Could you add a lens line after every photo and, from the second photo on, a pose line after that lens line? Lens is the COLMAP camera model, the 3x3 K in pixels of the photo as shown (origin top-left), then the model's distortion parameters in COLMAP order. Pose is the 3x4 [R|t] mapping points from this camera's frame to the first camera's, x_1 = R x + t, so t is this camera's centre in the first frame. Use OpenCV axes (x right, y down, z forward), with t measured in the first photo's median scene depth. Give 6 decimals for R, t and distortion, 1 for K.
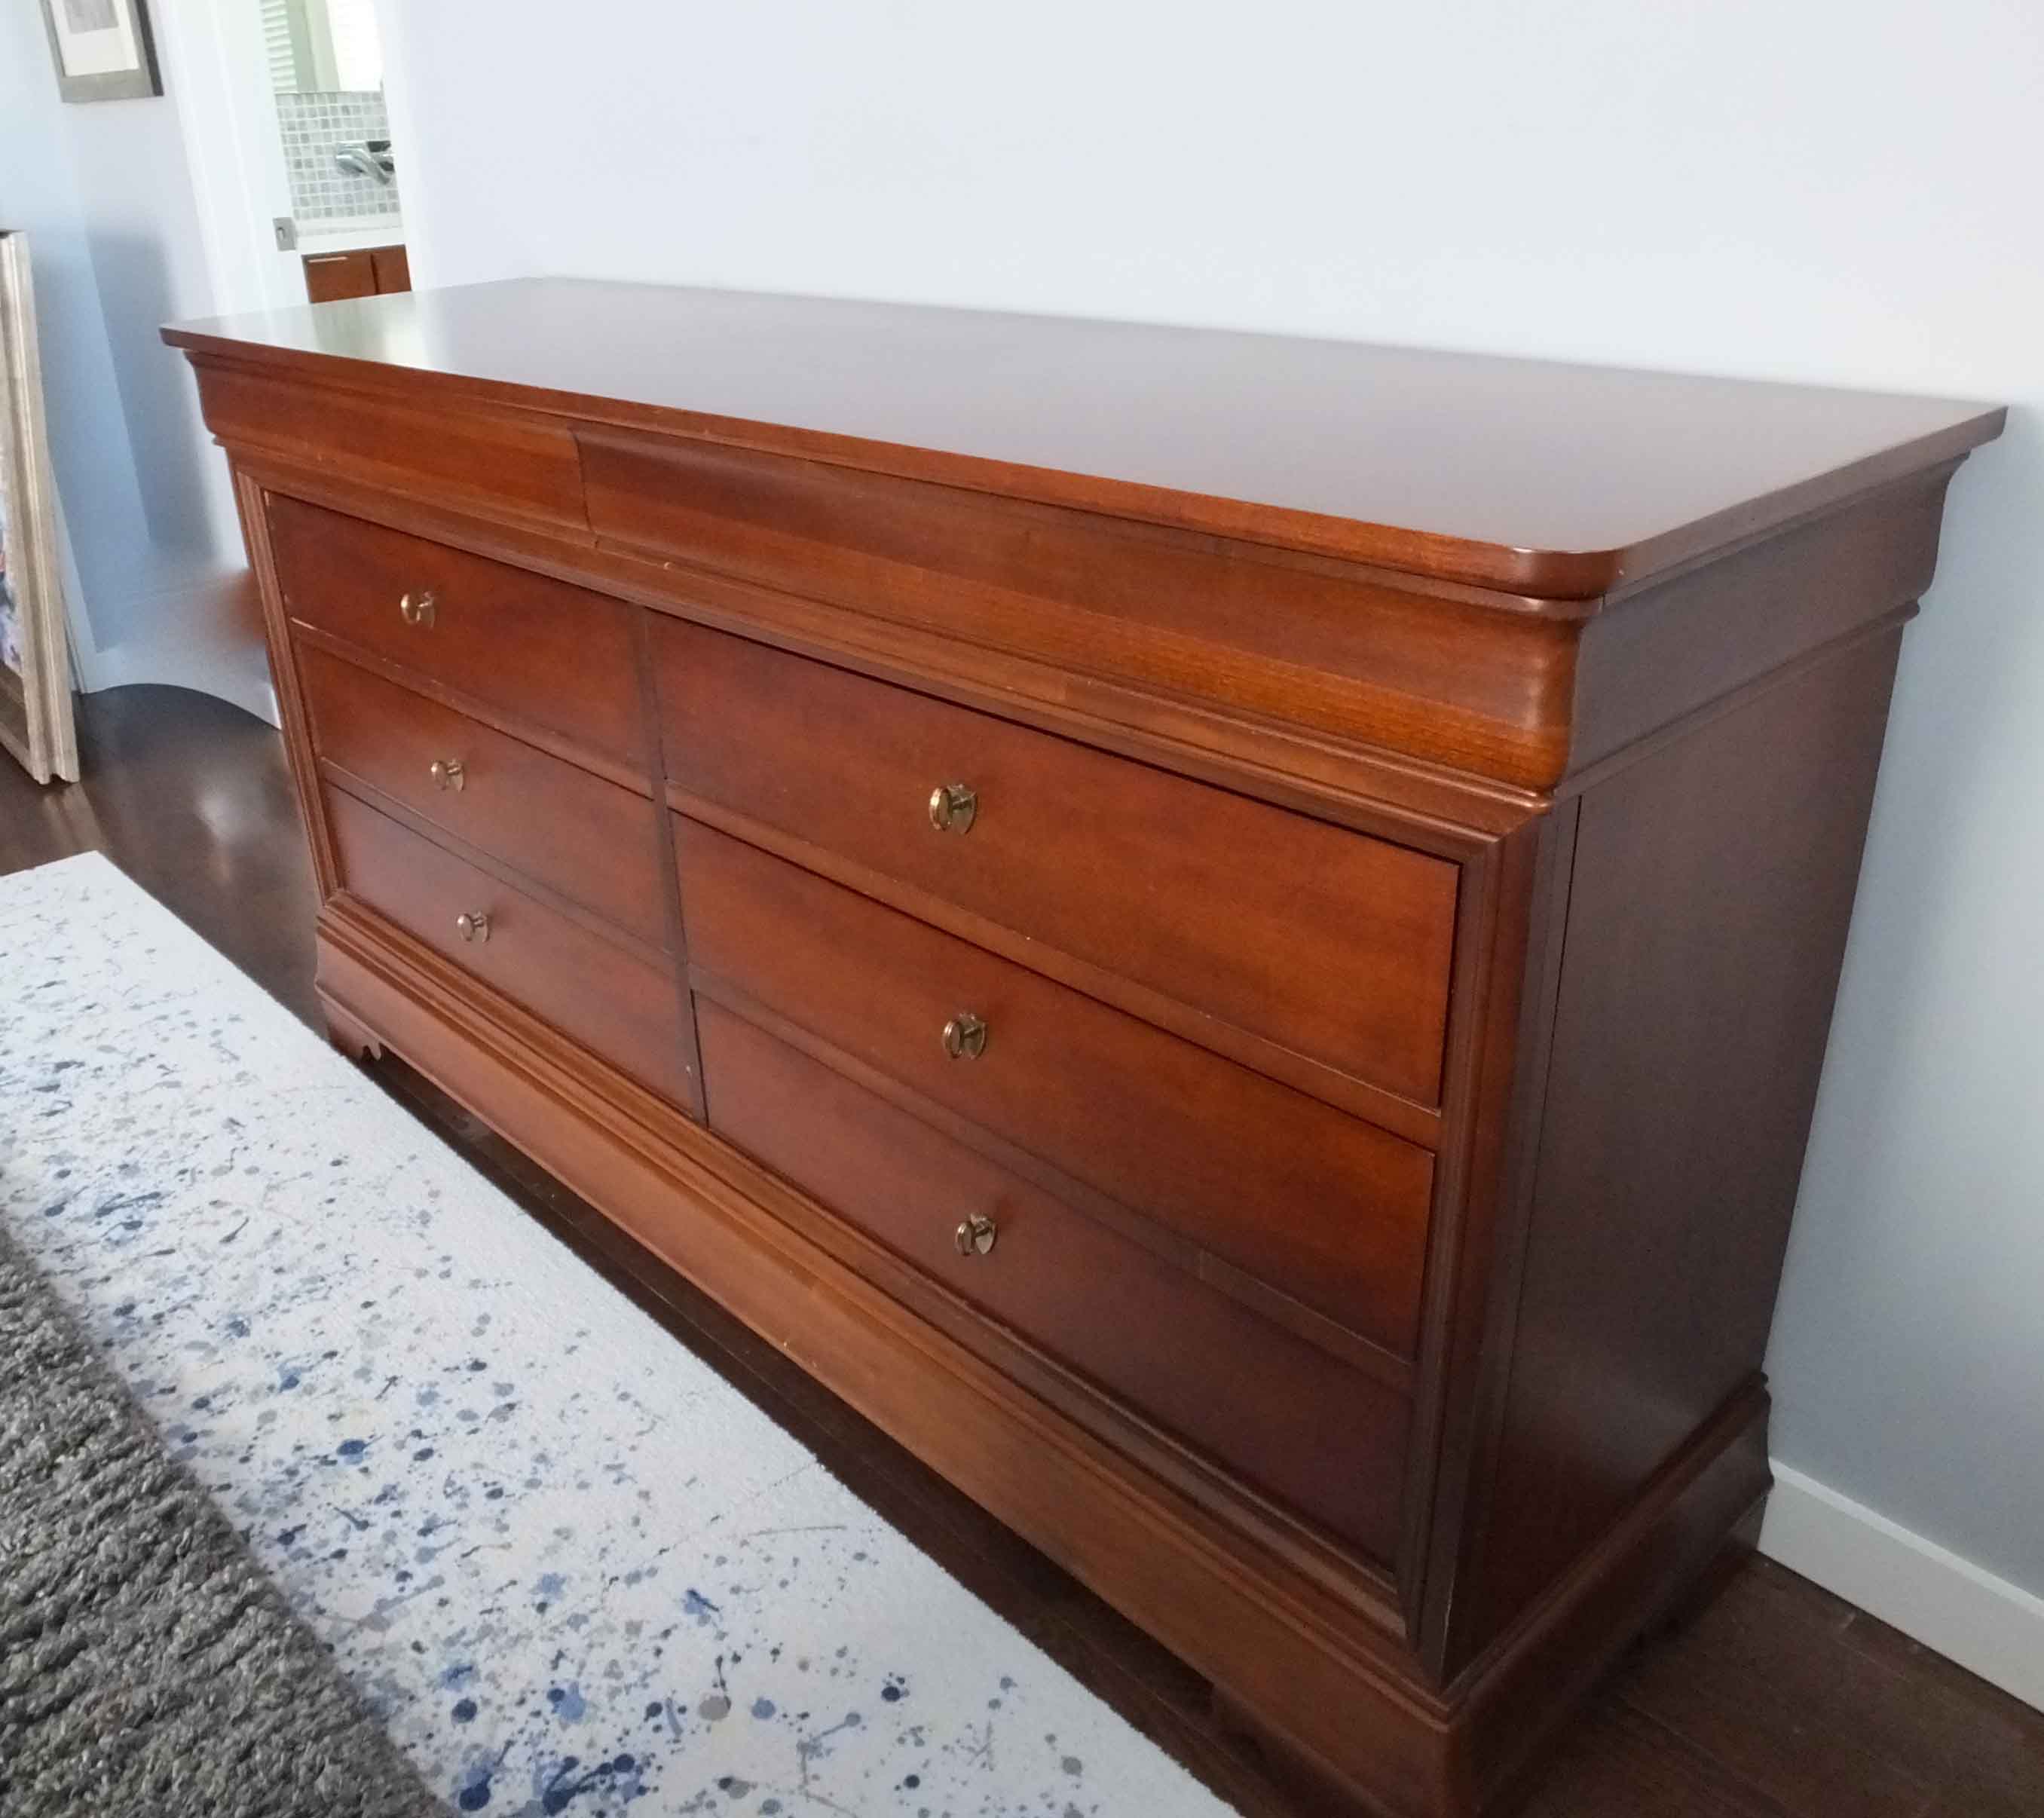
lens RADIAL K [[1713.3, 0, 1021.7], [0, 1713.3, 904.0], [0, 0, 1]] dist [-0.040816, -0.014037]
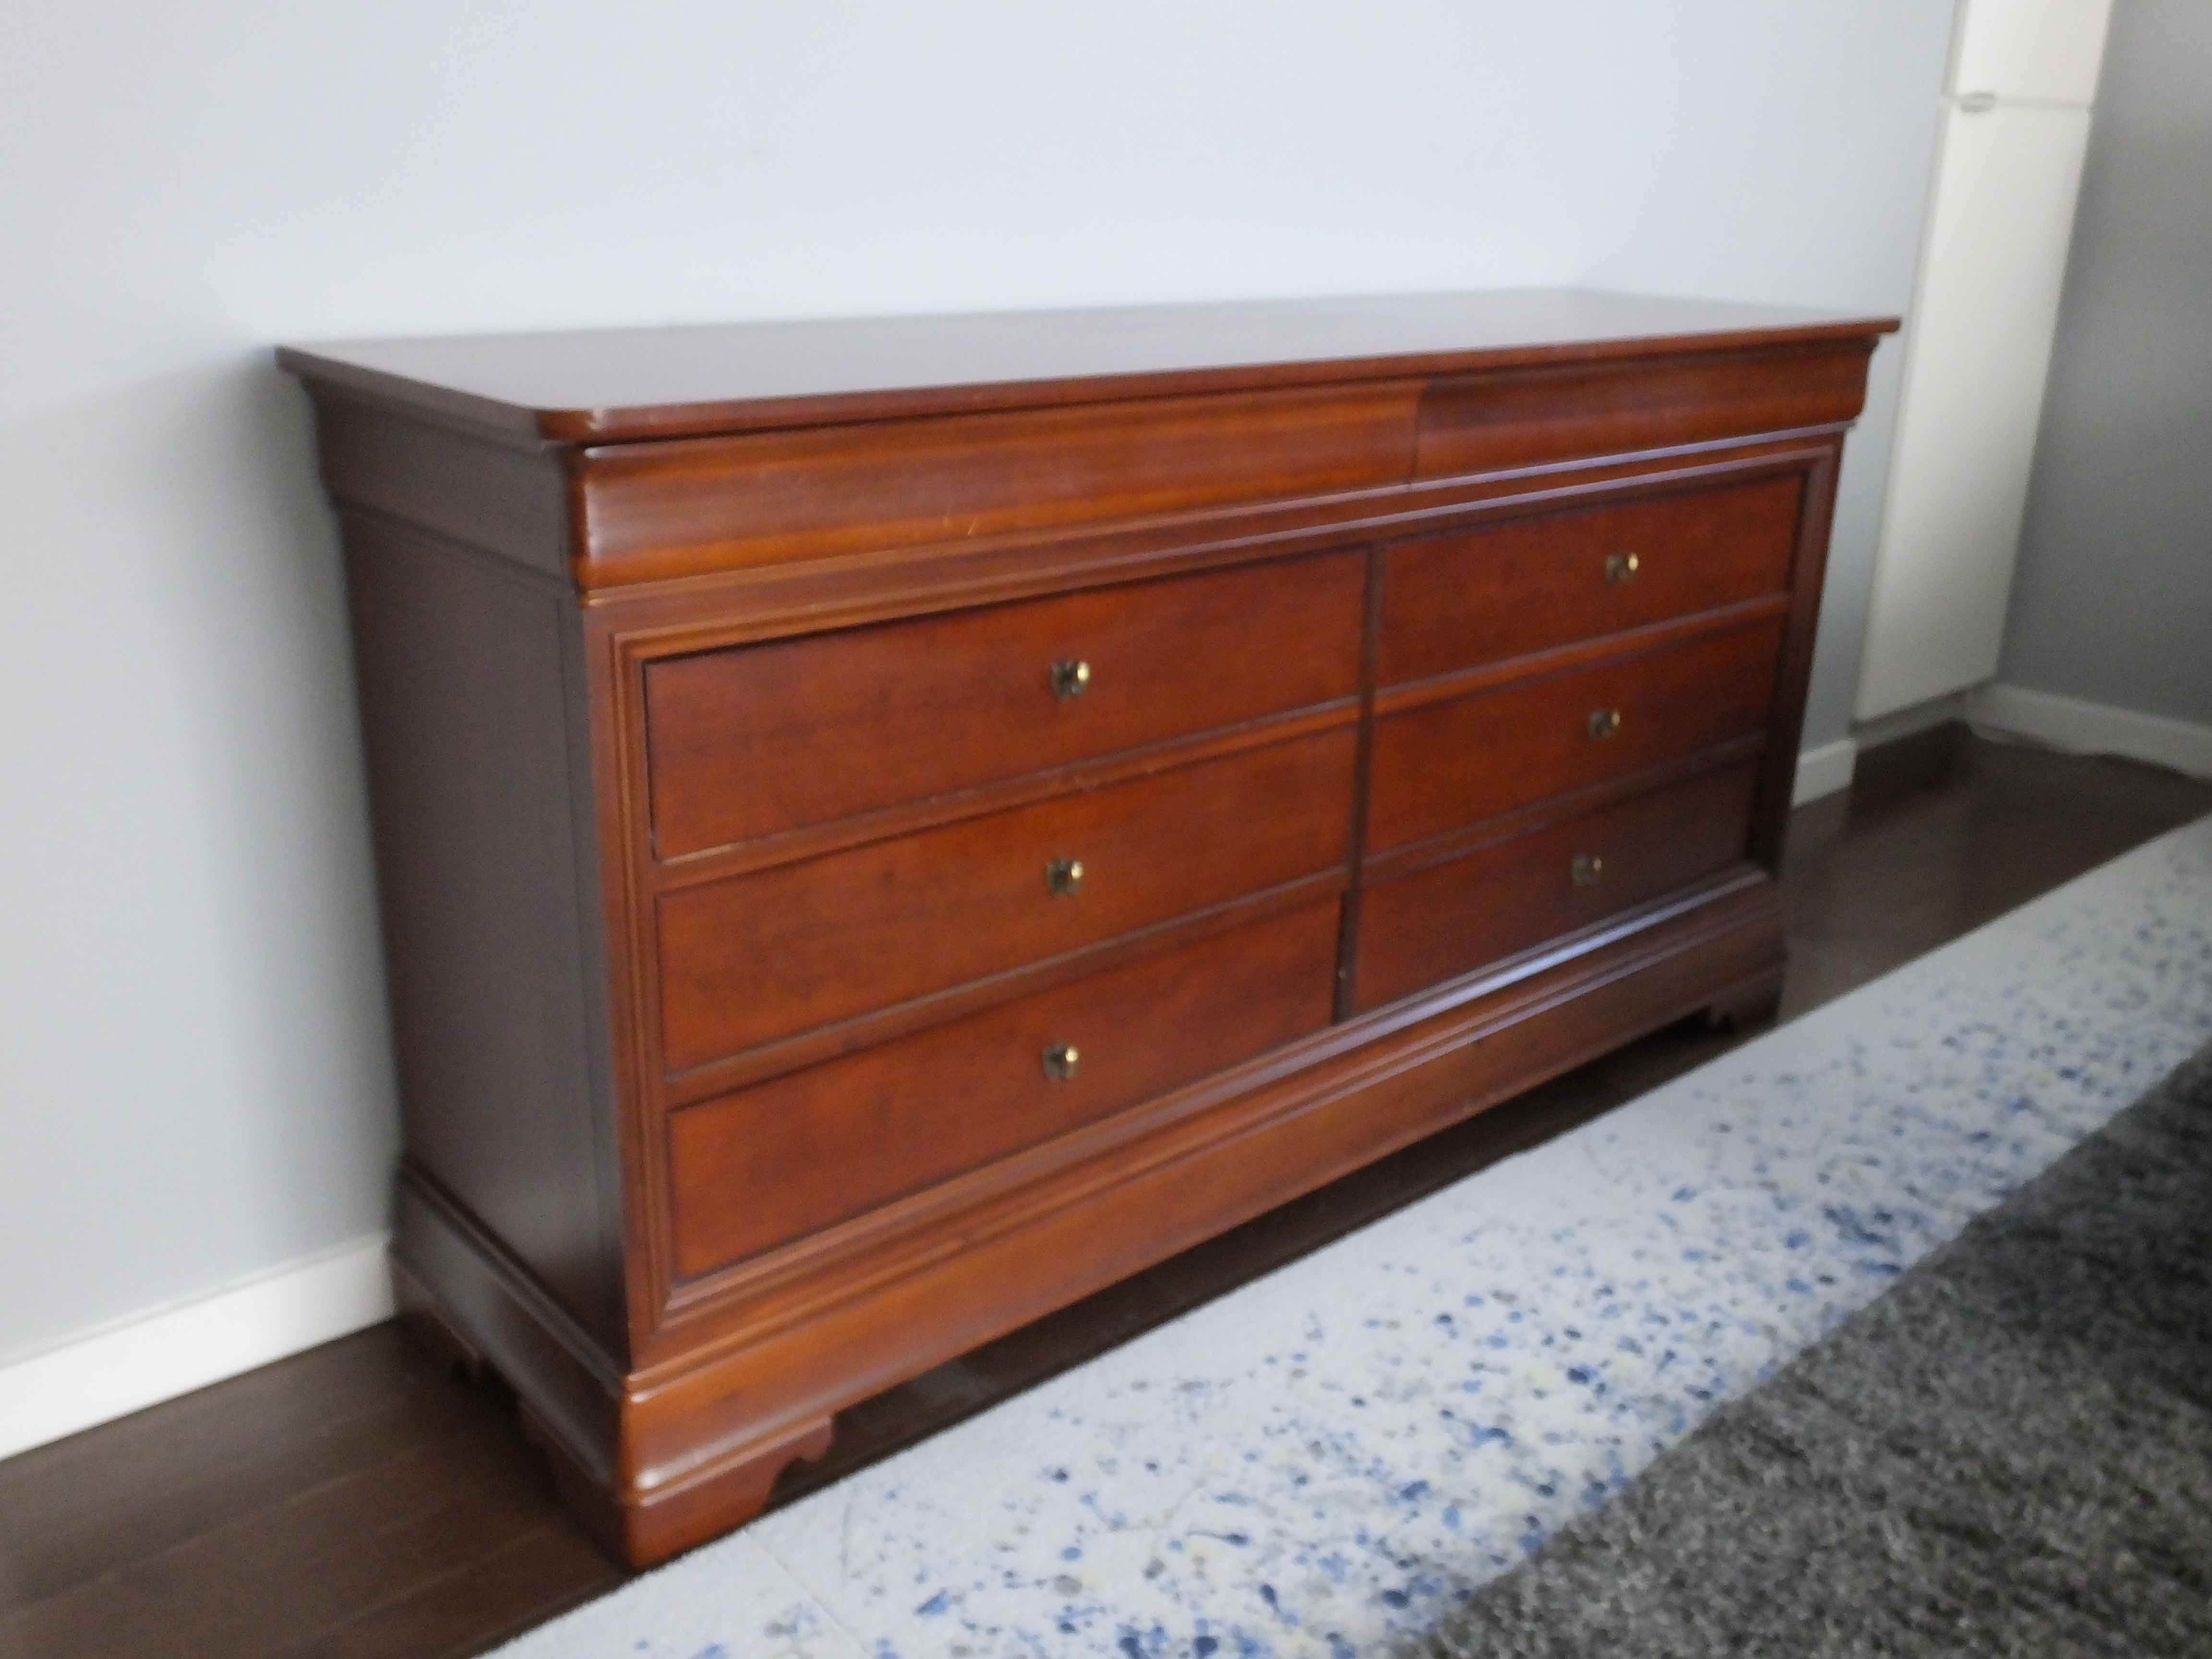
lens RADIAL K [[1879.4, 0, 1122.5], [0, 1879.4, 780.3], [0, 0, 1]] dist [-0.006628, -0.004868]
pose [[0.044067, -0.287885, 0.956651, -1.426939], [0.393907, 0.885011, 0.248181, -0.395789], [-0.918093, 0.365894, 0.152400, 0.977681]]
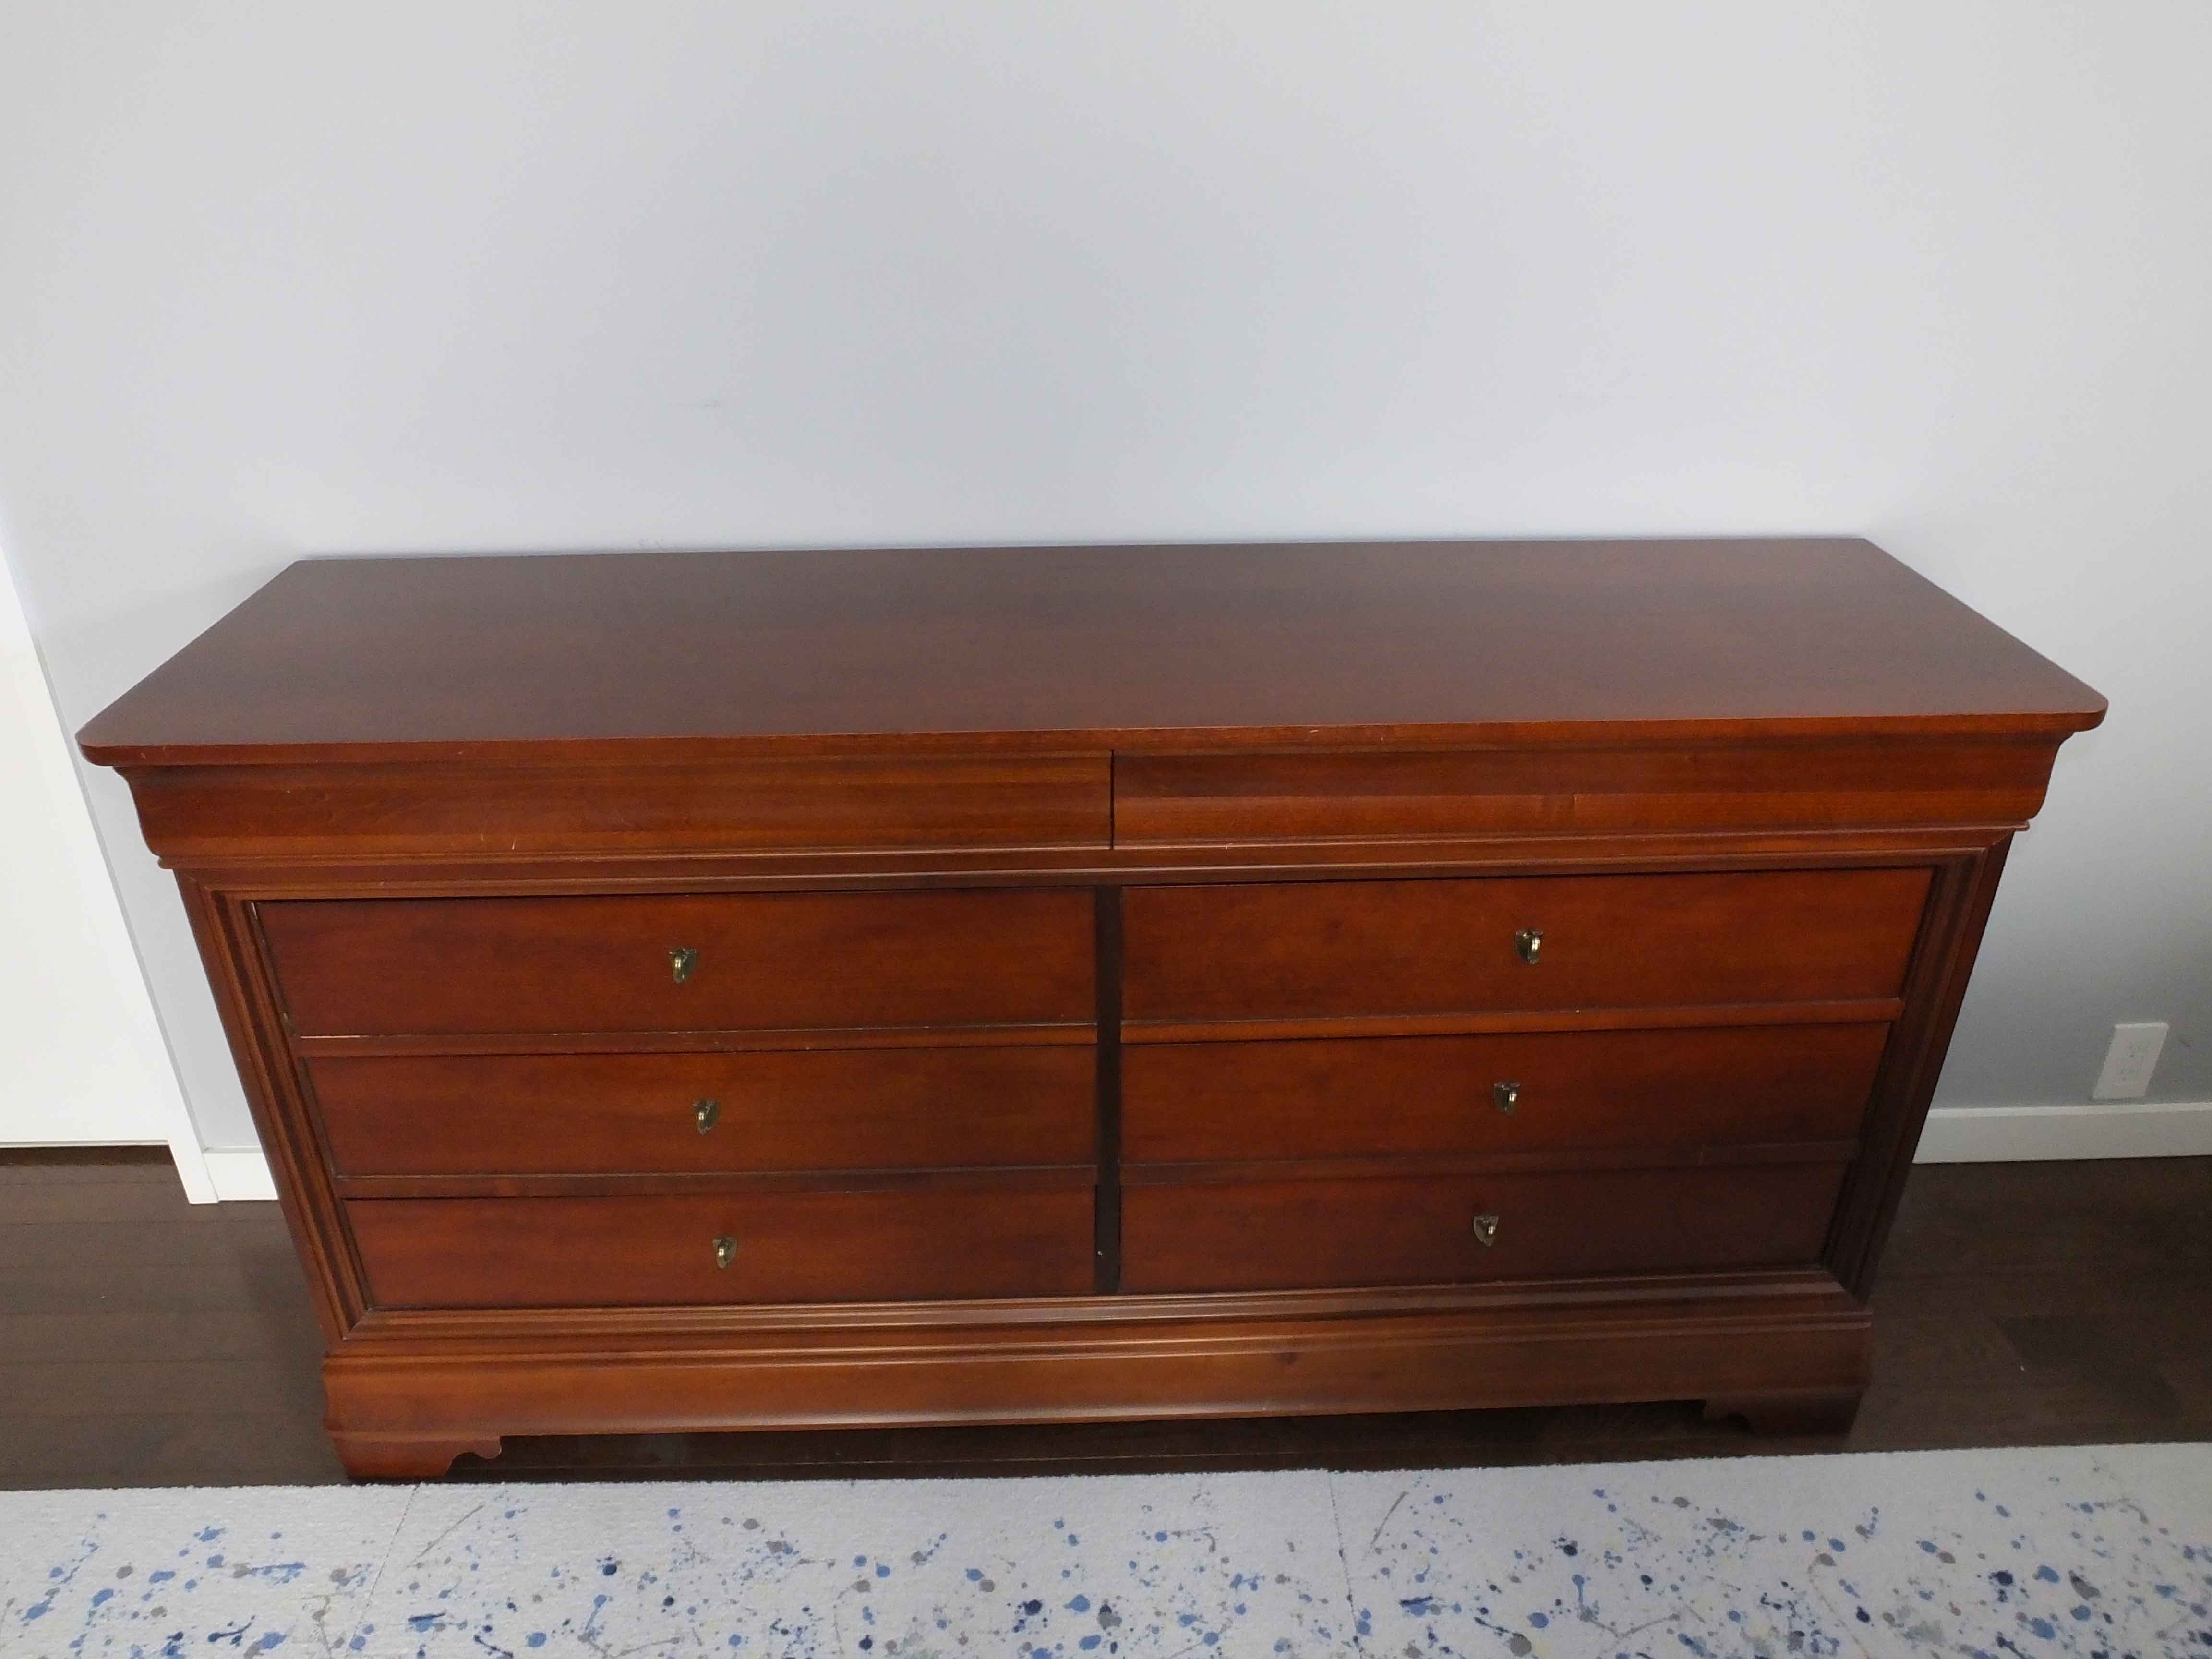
lens RADIAL K [[1520.5, 0, 1120.9], [0, 1520.5, 816.8], [0, 0, 1]] dist [-0.058182, 0.025556]
pose [[0.658402, -0.322060, 0.680282, -0.832797], [0.295764, 0.941829, 0.159631, -0.352631], [-0.692120, 0.096102, 0.715356, 0.276682]]
